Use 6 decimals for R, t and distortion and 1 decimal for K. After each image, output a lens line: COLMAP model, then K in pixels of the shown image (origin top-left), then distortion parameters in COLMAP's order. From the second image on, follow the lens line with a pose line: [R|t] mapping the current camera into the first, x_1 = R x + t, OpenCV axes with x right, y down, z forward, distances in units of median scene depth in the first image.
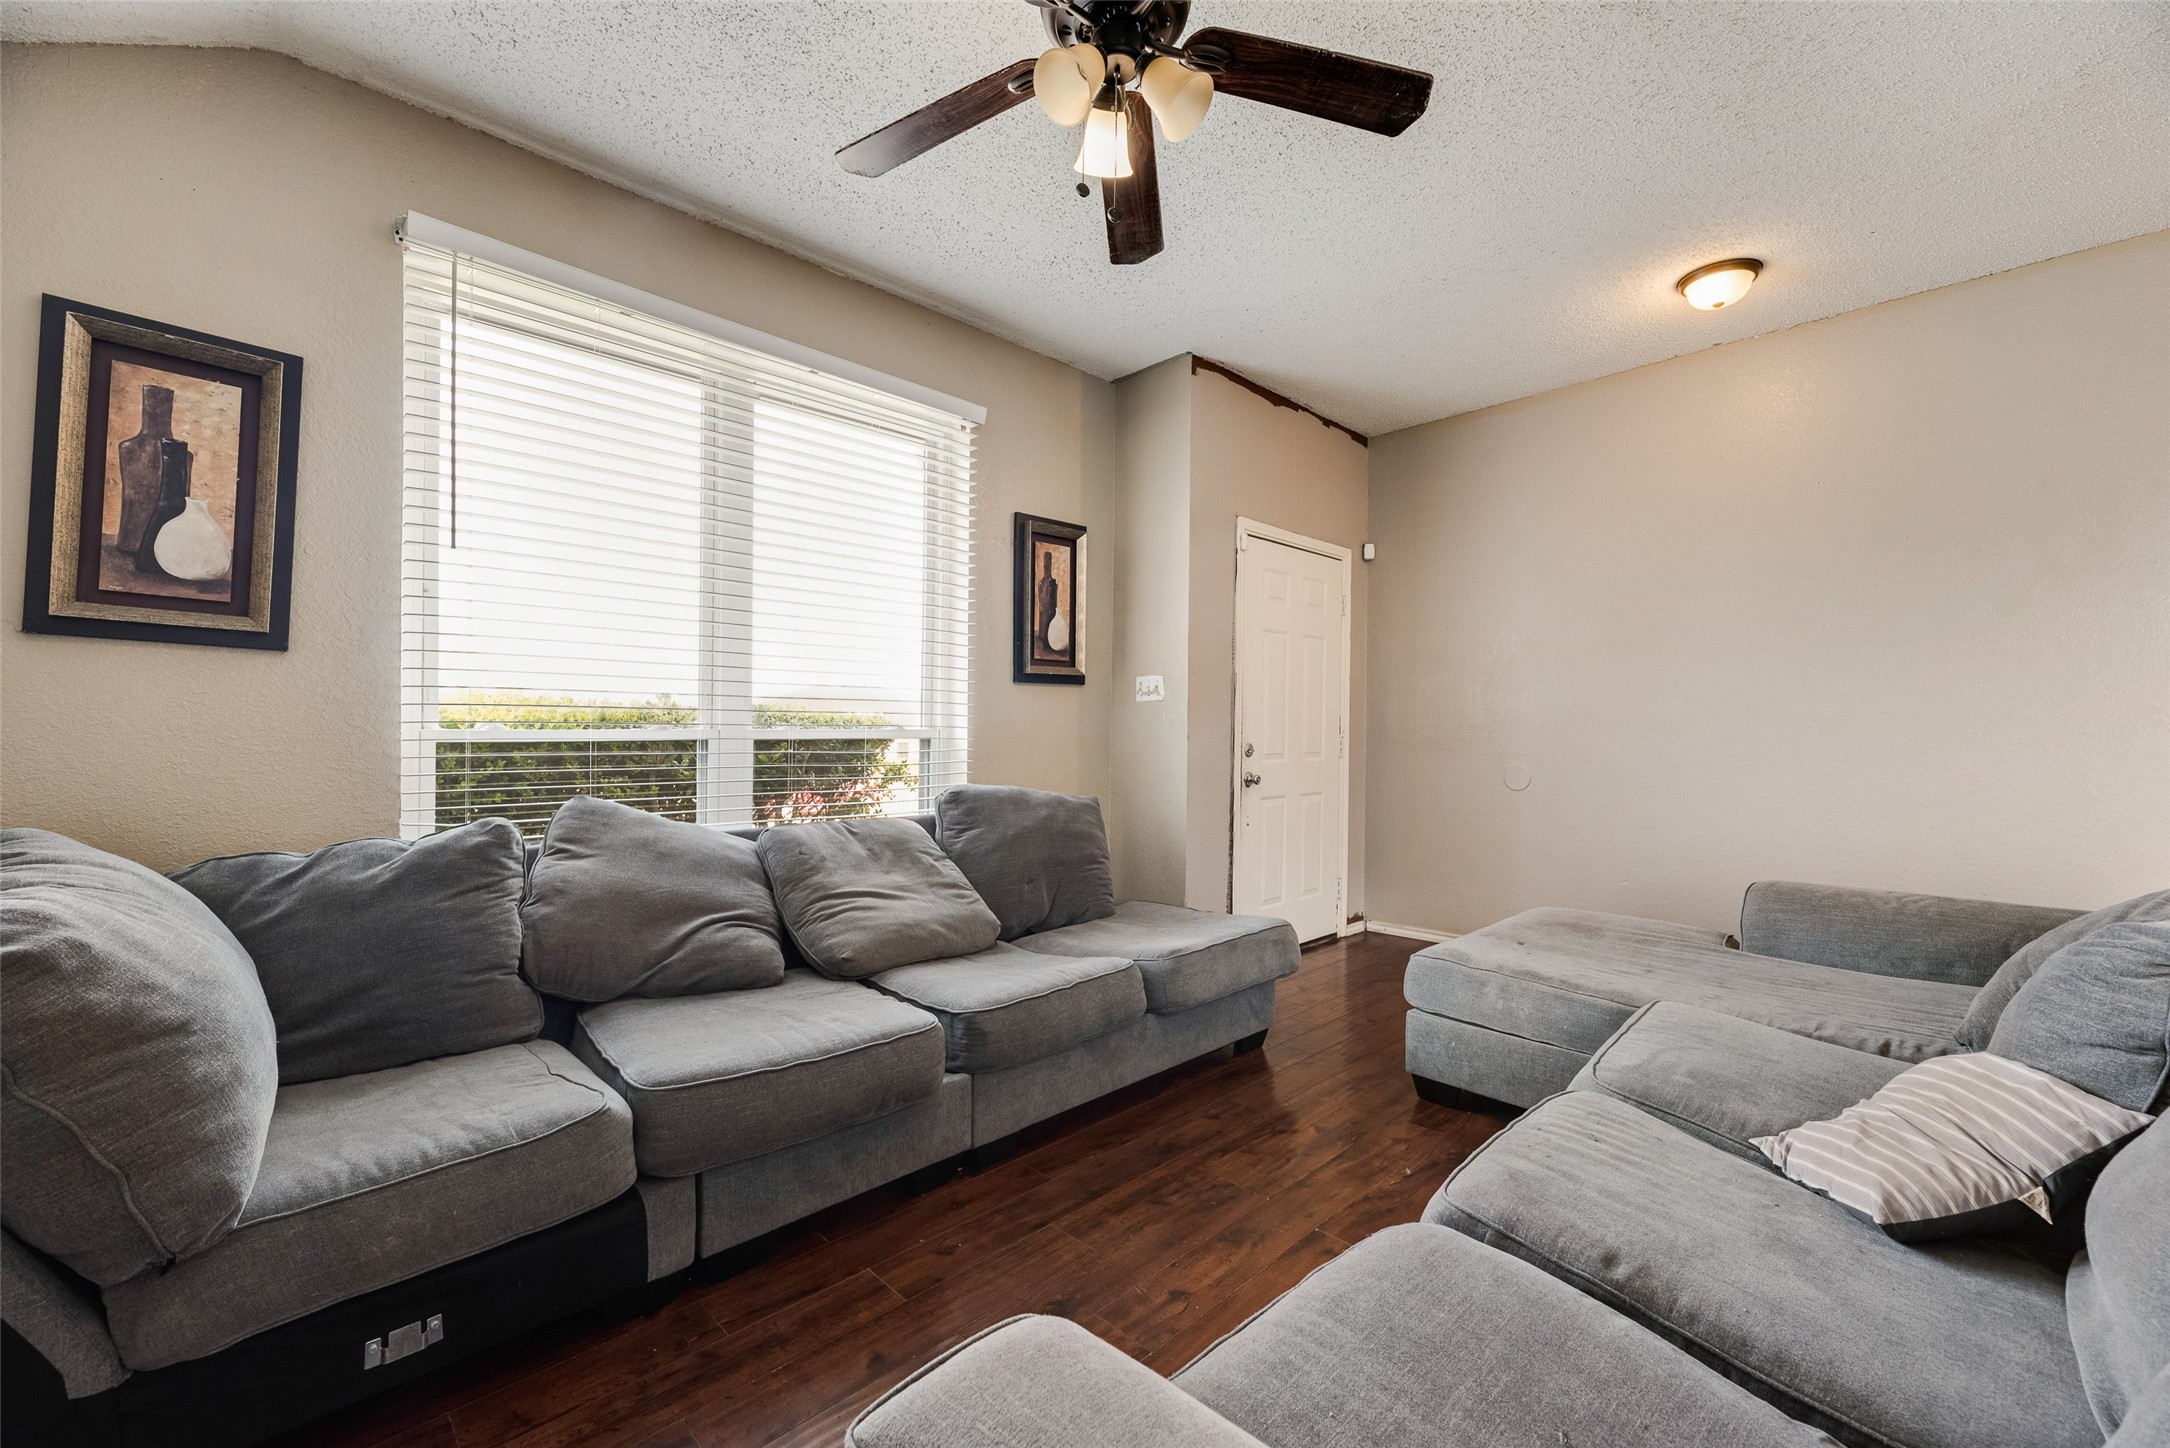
lens RADIAL K [[881.7, 0, 1081.1], [0, 881.7, 744.7], [0, 0, 1]] dist [0.001317, -0.000209]
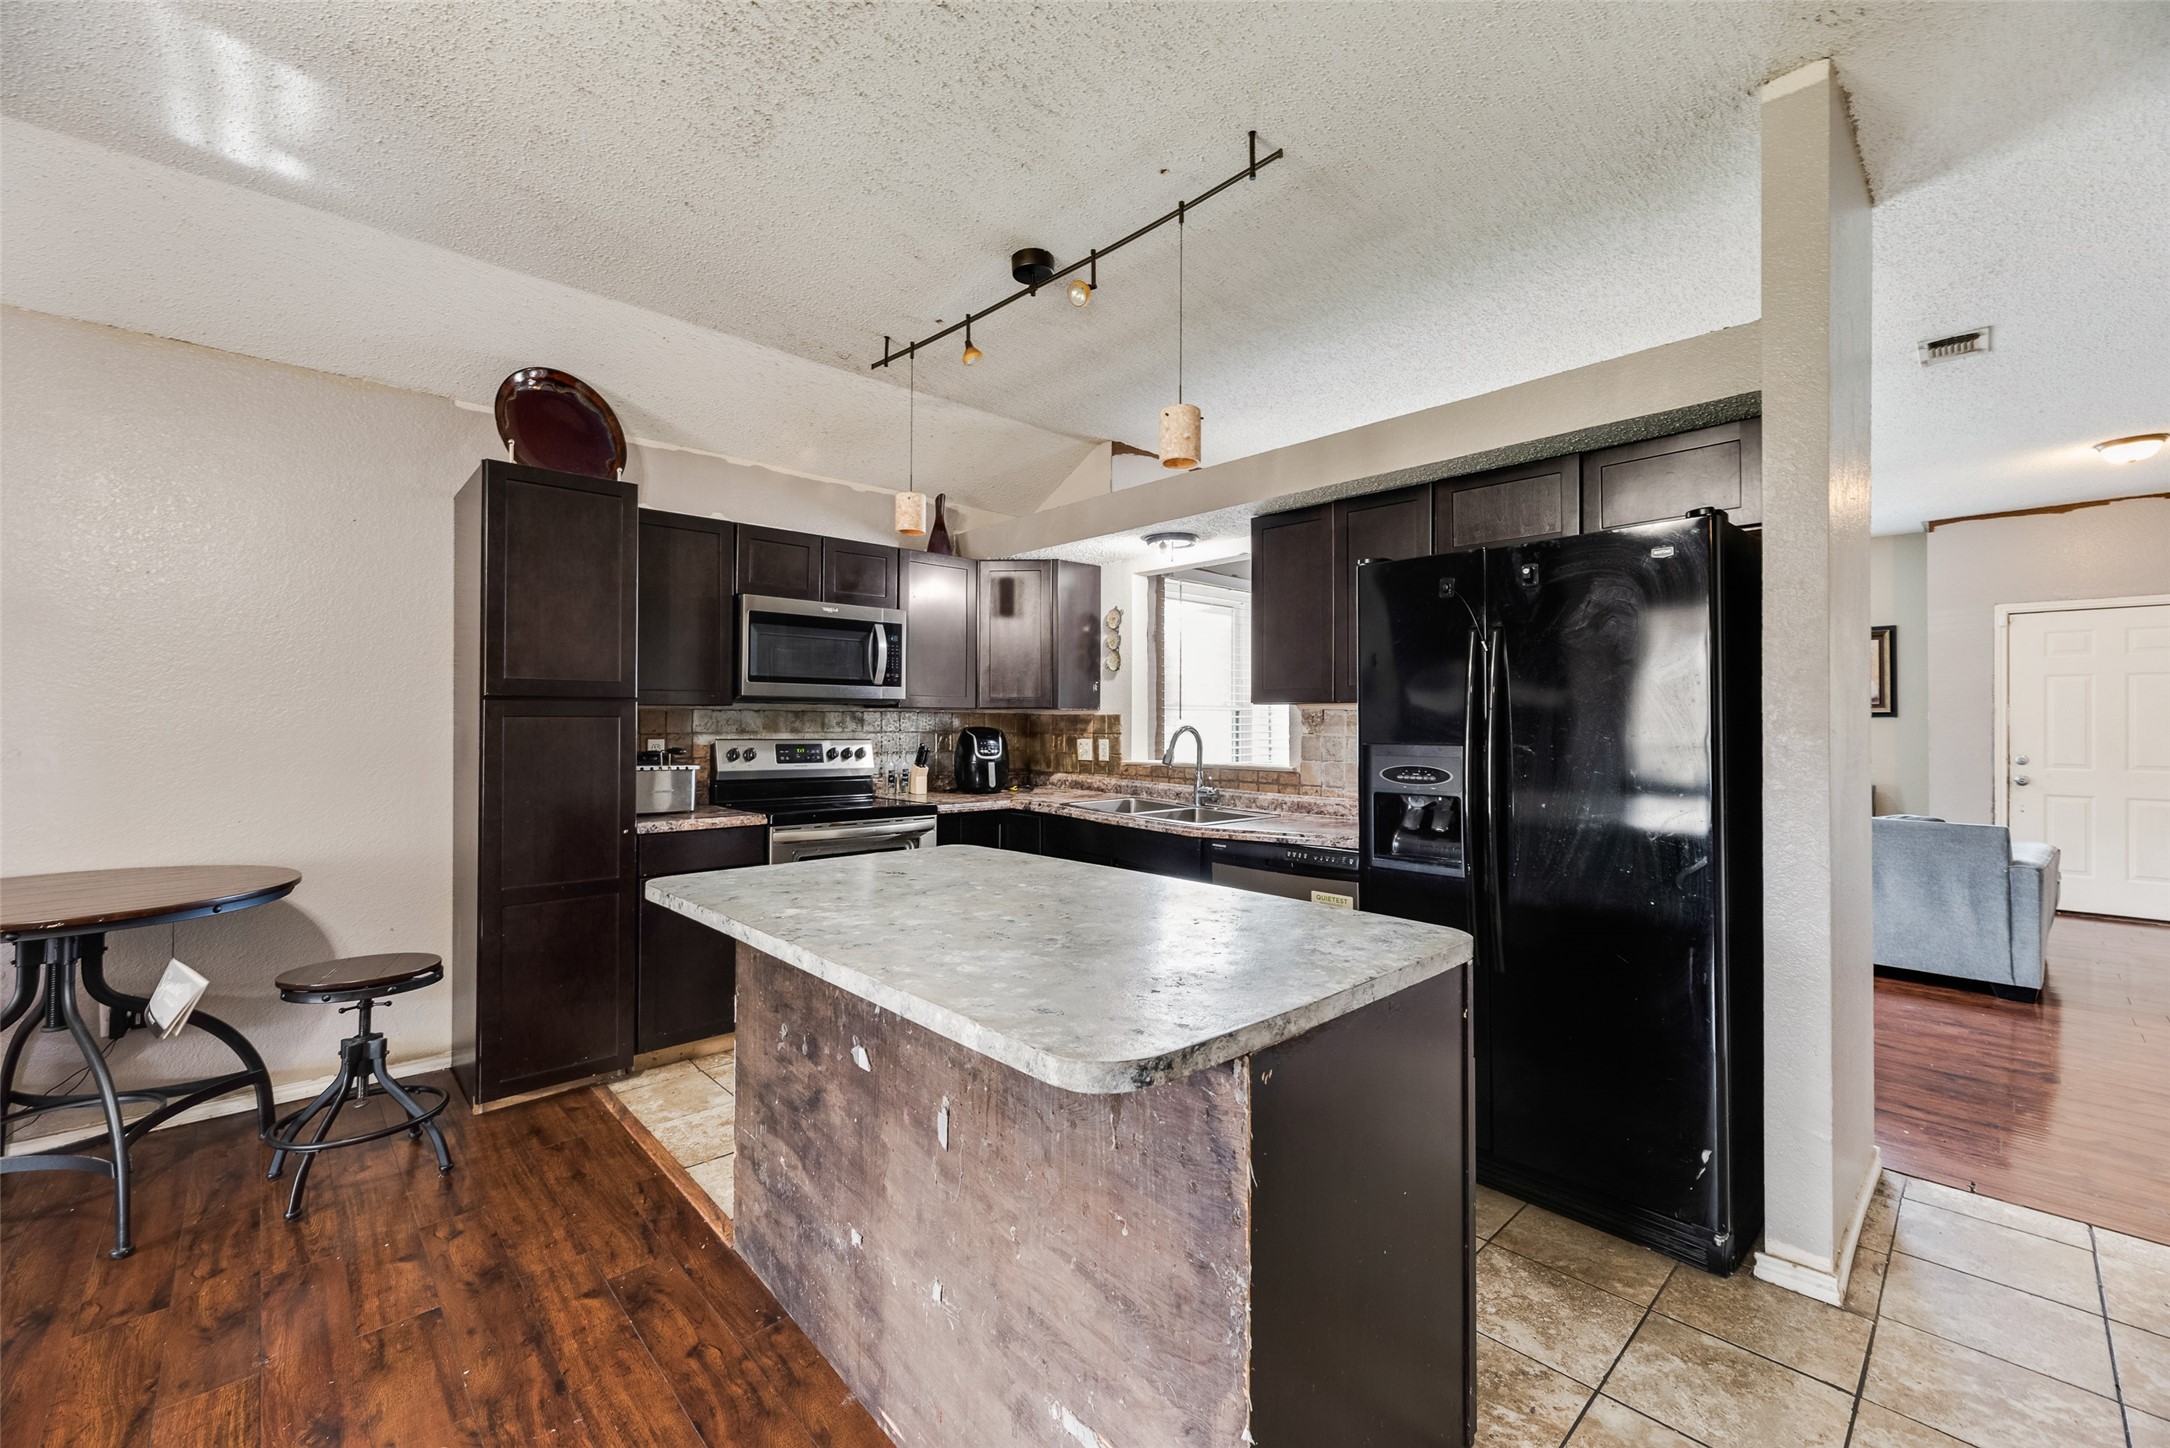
lens RADIAL K [[881.7, 0, 1082.5], [0, 881.7, 706.6], [0, 0, 1]] dist [0.001317, -0.000209]
pose [[-0.024057, -0.007450, -0.999683, 2.353714], [-0.009706, 0.999927, -0.007218, -0.080522], [0.999663, 0.009529, -0.024127, -0.717440]]
